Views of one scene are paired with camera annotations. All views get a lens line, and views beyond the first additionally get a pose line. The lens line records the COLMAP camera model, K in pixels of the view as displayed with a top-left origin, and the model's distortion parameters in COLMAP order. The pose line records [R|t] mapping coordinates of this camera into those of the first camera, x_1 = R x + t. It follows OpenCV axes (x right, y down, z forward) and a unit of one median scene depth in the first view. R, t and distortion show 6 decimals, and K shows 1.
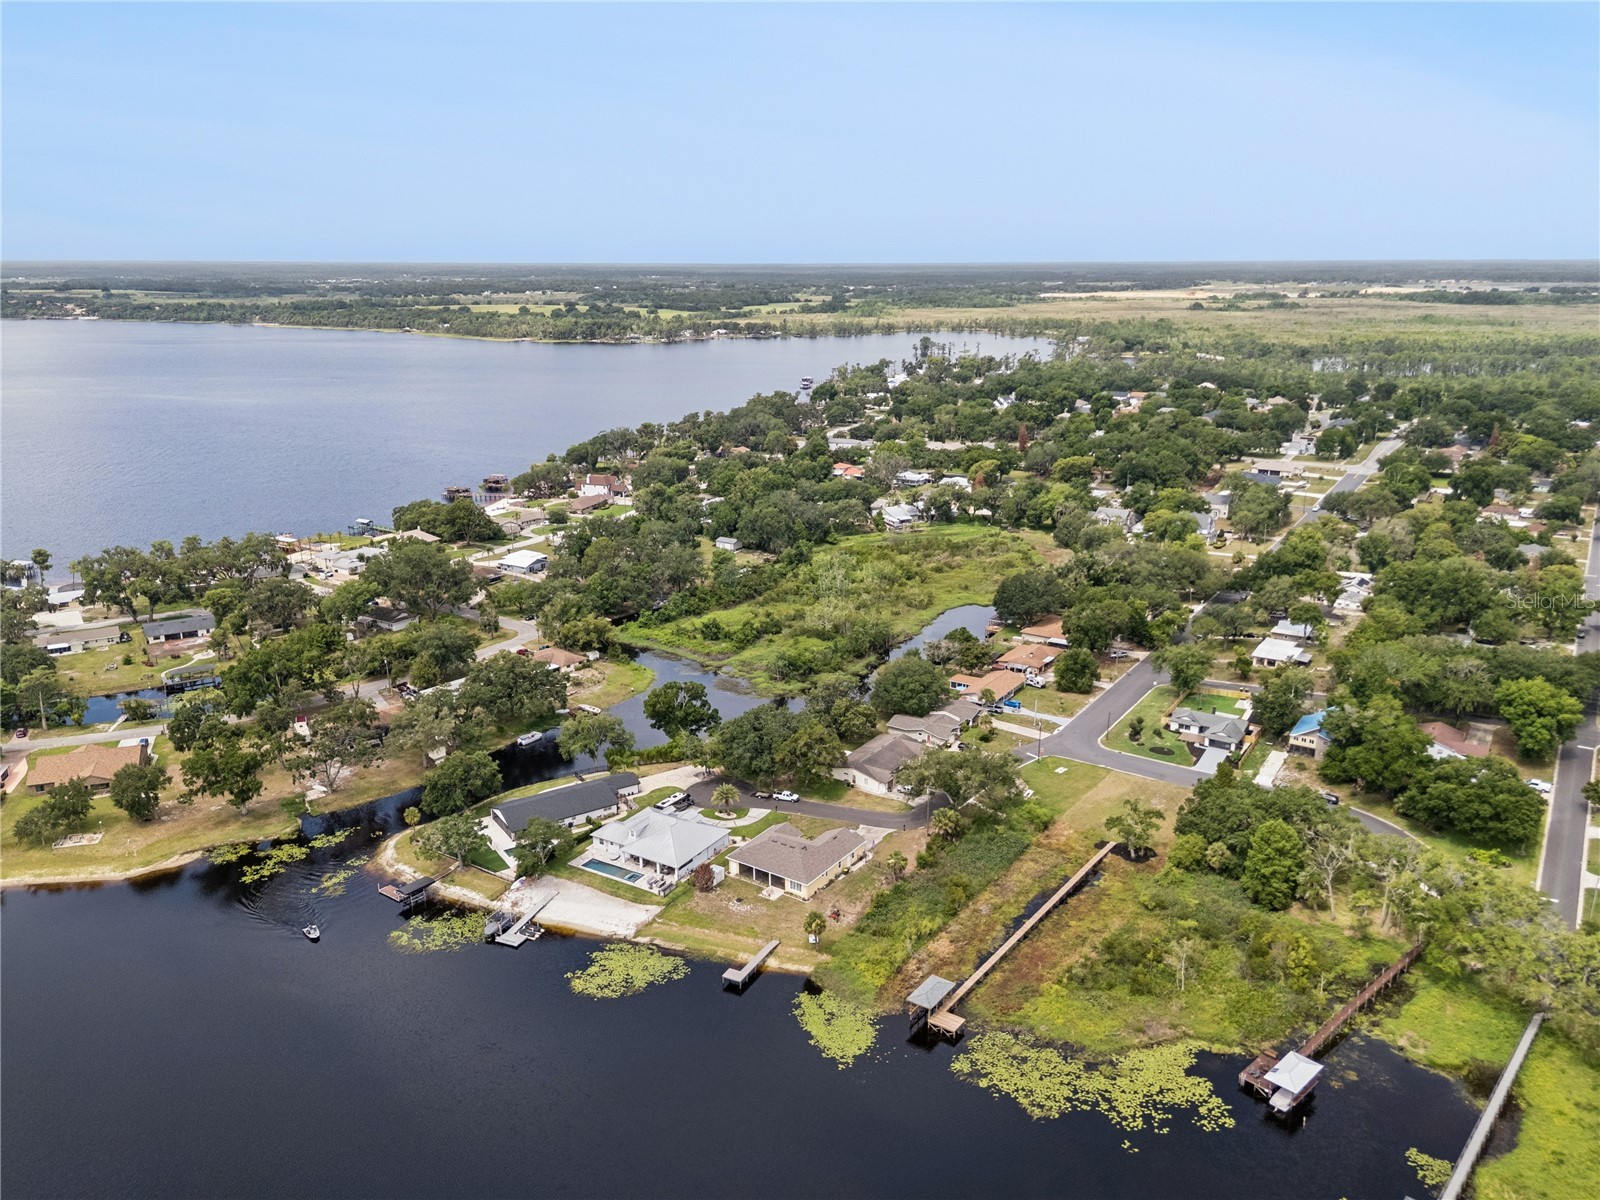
lens RADIAL K [[1189.3, 0, 805.9], [0, 1189.3, 597.0], [0, 0, 1]] dist [0.066591, -0.059163]
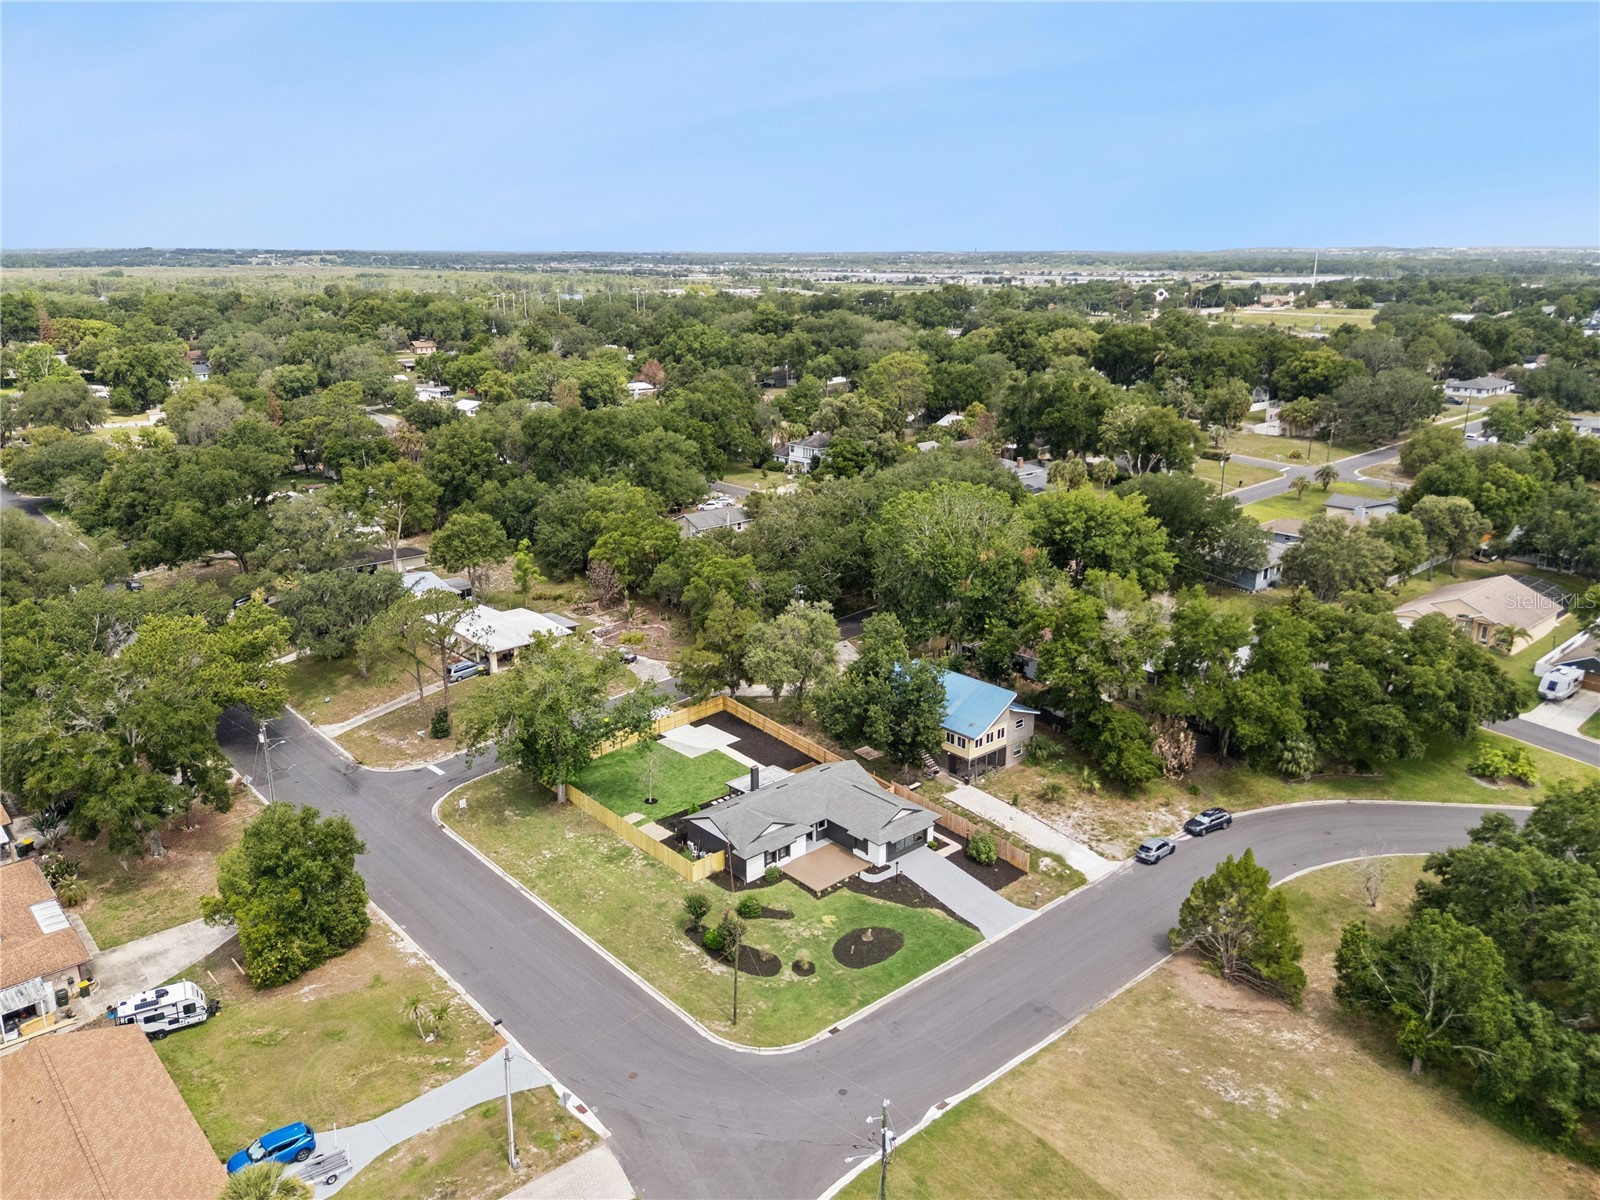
lens RADIAL K [[1189.3, 0, 805.9], [0, 1189.3, 597.0], [0, 0, 1]] dist [0.066591, -0.059163]
pose [[0.260855, -0.274632, 0.925490, 0.021986], [0.260675, 0.943108, 0.206387, -0.030341], [-0.929518, 0.187415, 0.317605, 0.896351]]
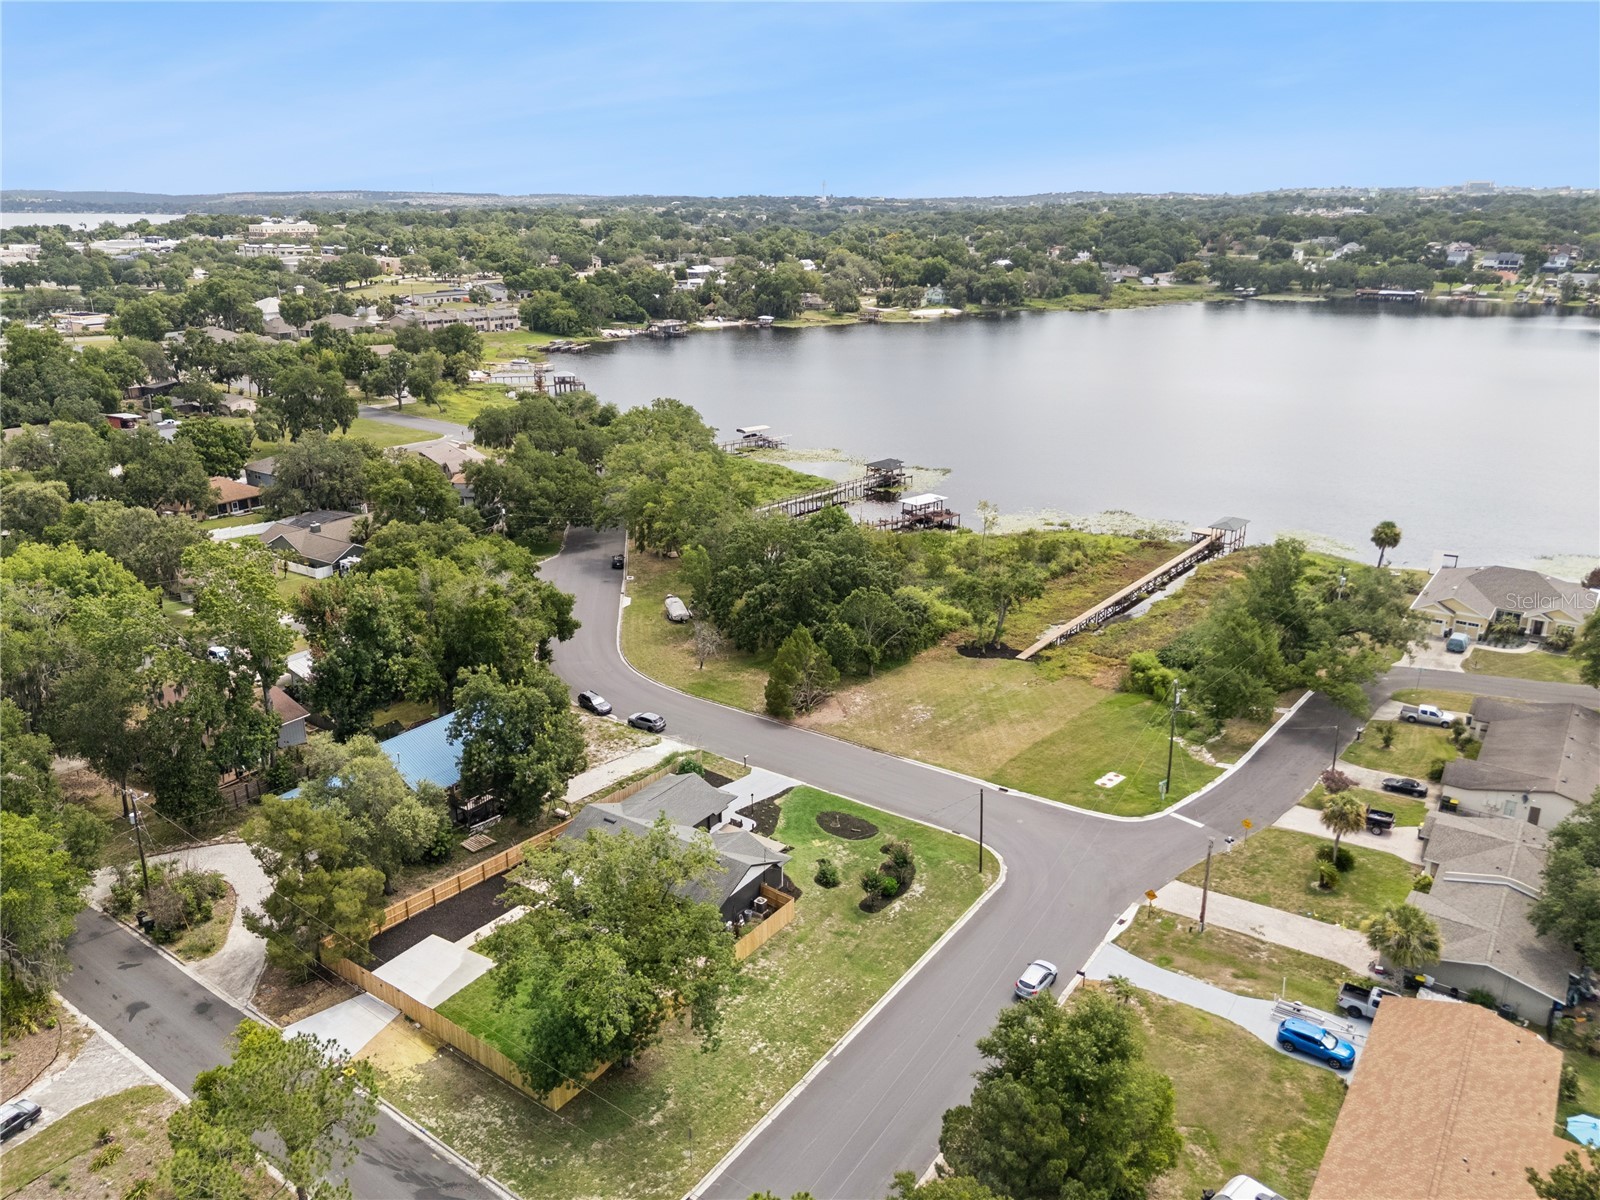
lens RADIAL K [[1189.3, 0, 805.9], [0, 1189.3, 597.0], [0, 0, 1]] dist [0.066591, -0.059163]
pose [[-0.999674, -0.006025, 0.024815, 0.301563], [0.008968, 0.827023, 0.562096, -0.142649], [-0.023909, 0.562136, -0.826699, 1.271645]]
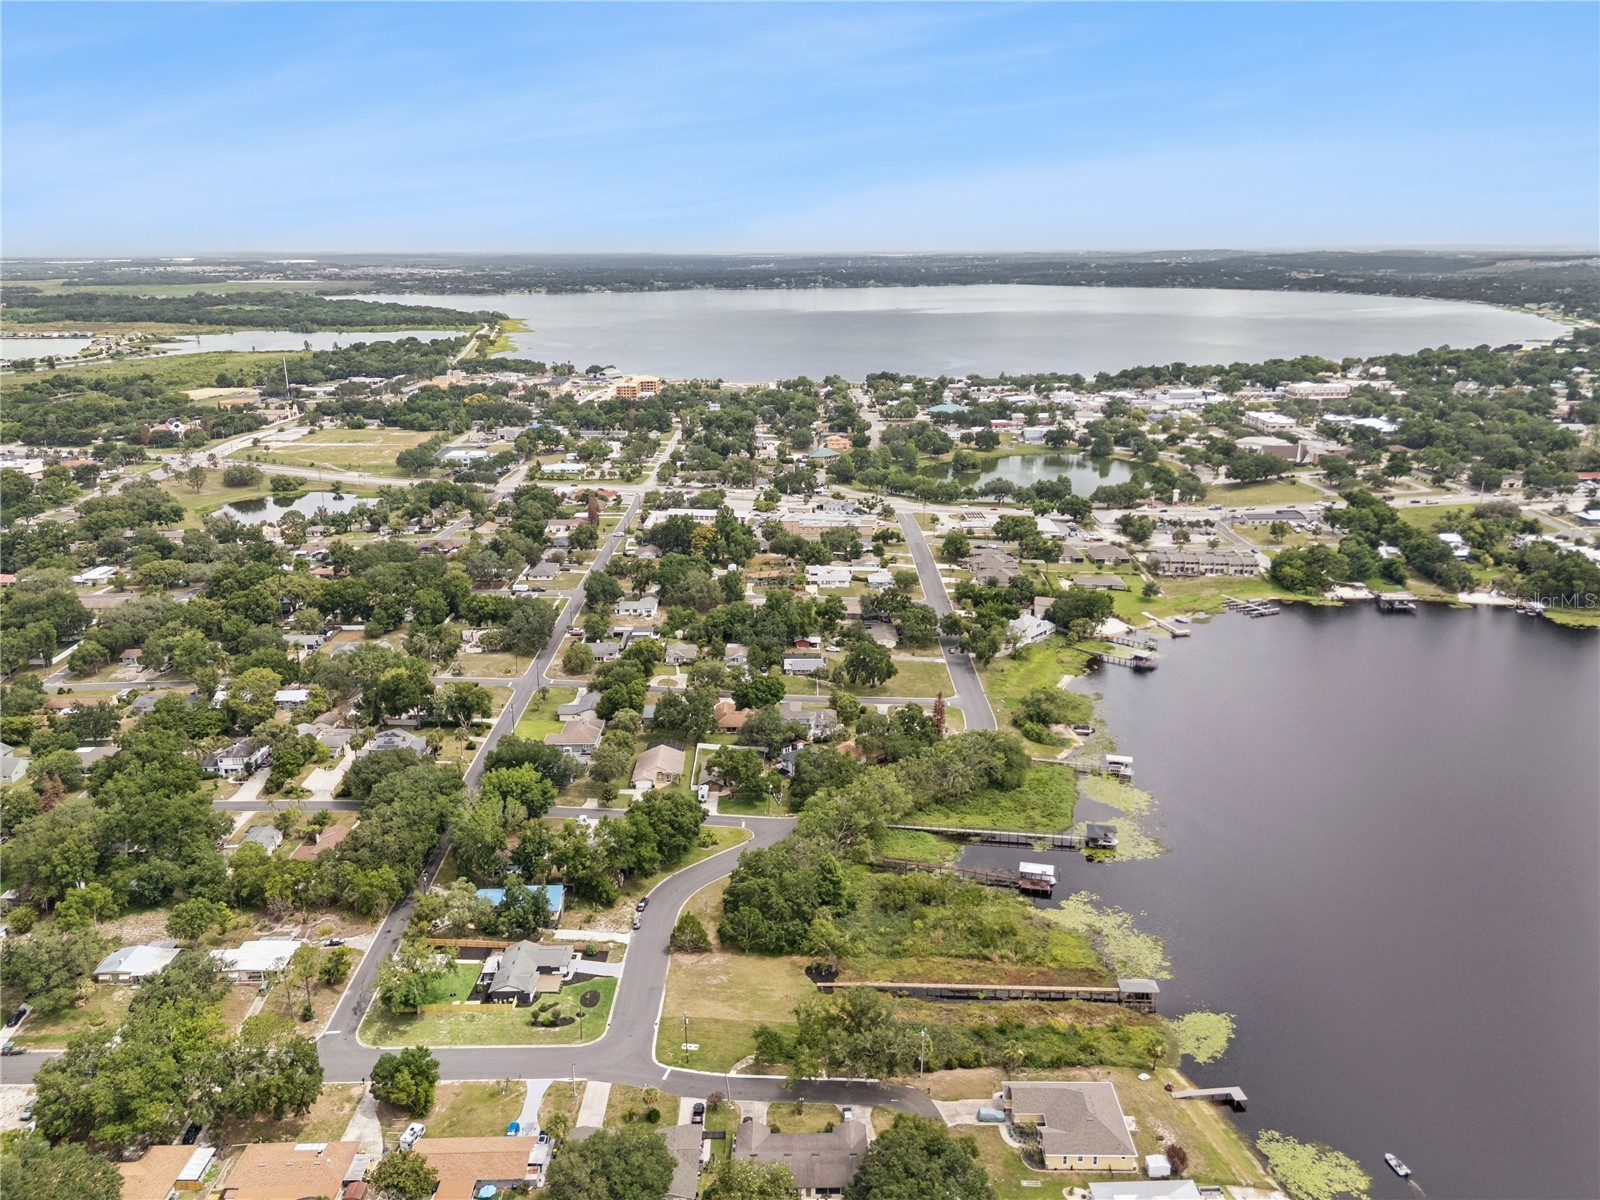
lens RADIAL K [[1189.3, 0, 805.9], [0, 1189.3, 597.0], [0, 0, 1]] dist [0.066591, -0.059163]
pose [[-0.553303, -0.232531, 0.799866, -0.449639], [0.229236, 0.880661, 0.414592, -0.479648], [-0.800816, 0.412753, -0.433968, 1.138851]]
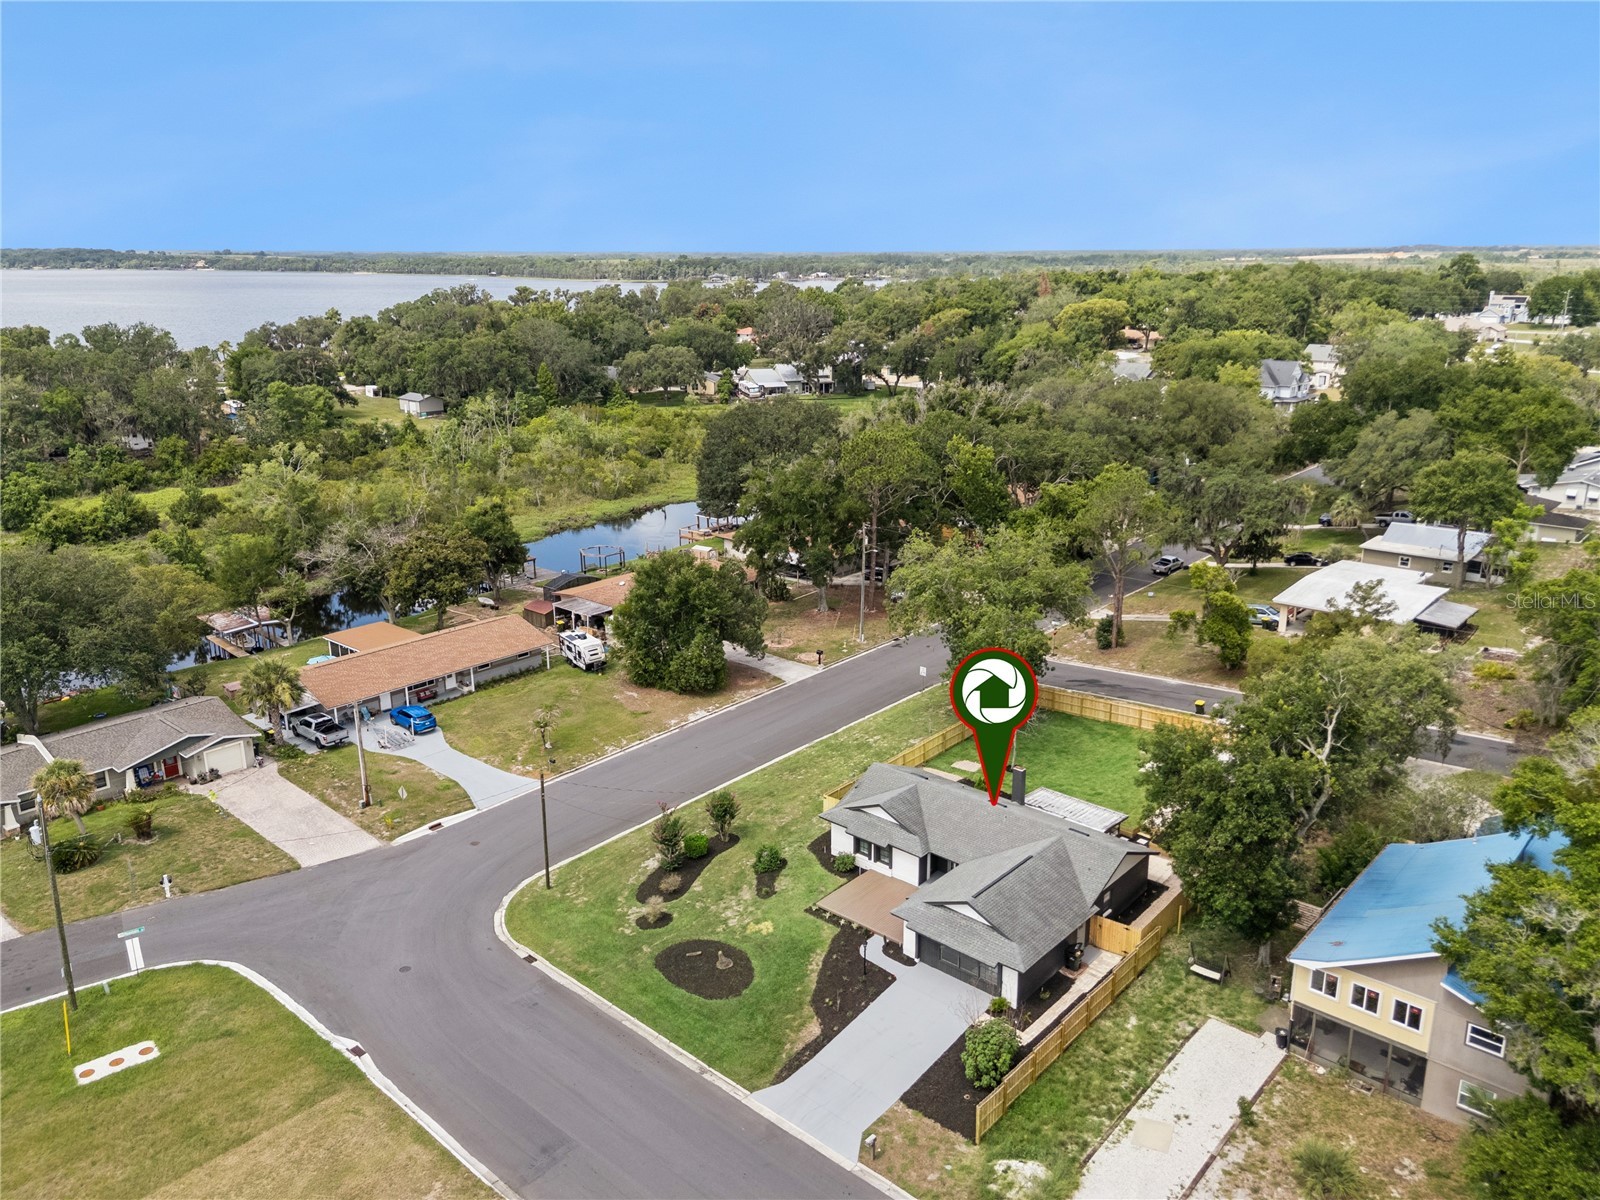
lens RADIAL K [[1166.7, 0, 812.3], [0, 1166.7, 598.9], [0, 0, 1]] dist [0.061772, -0.047670]
pose [[0.989626, 0.039875, -0.138024, 0.344459], [-0.038261, 0.999165, 0.014330, 0.056930], [0.138480, -0.008900, 0.990325, 0.788988]]
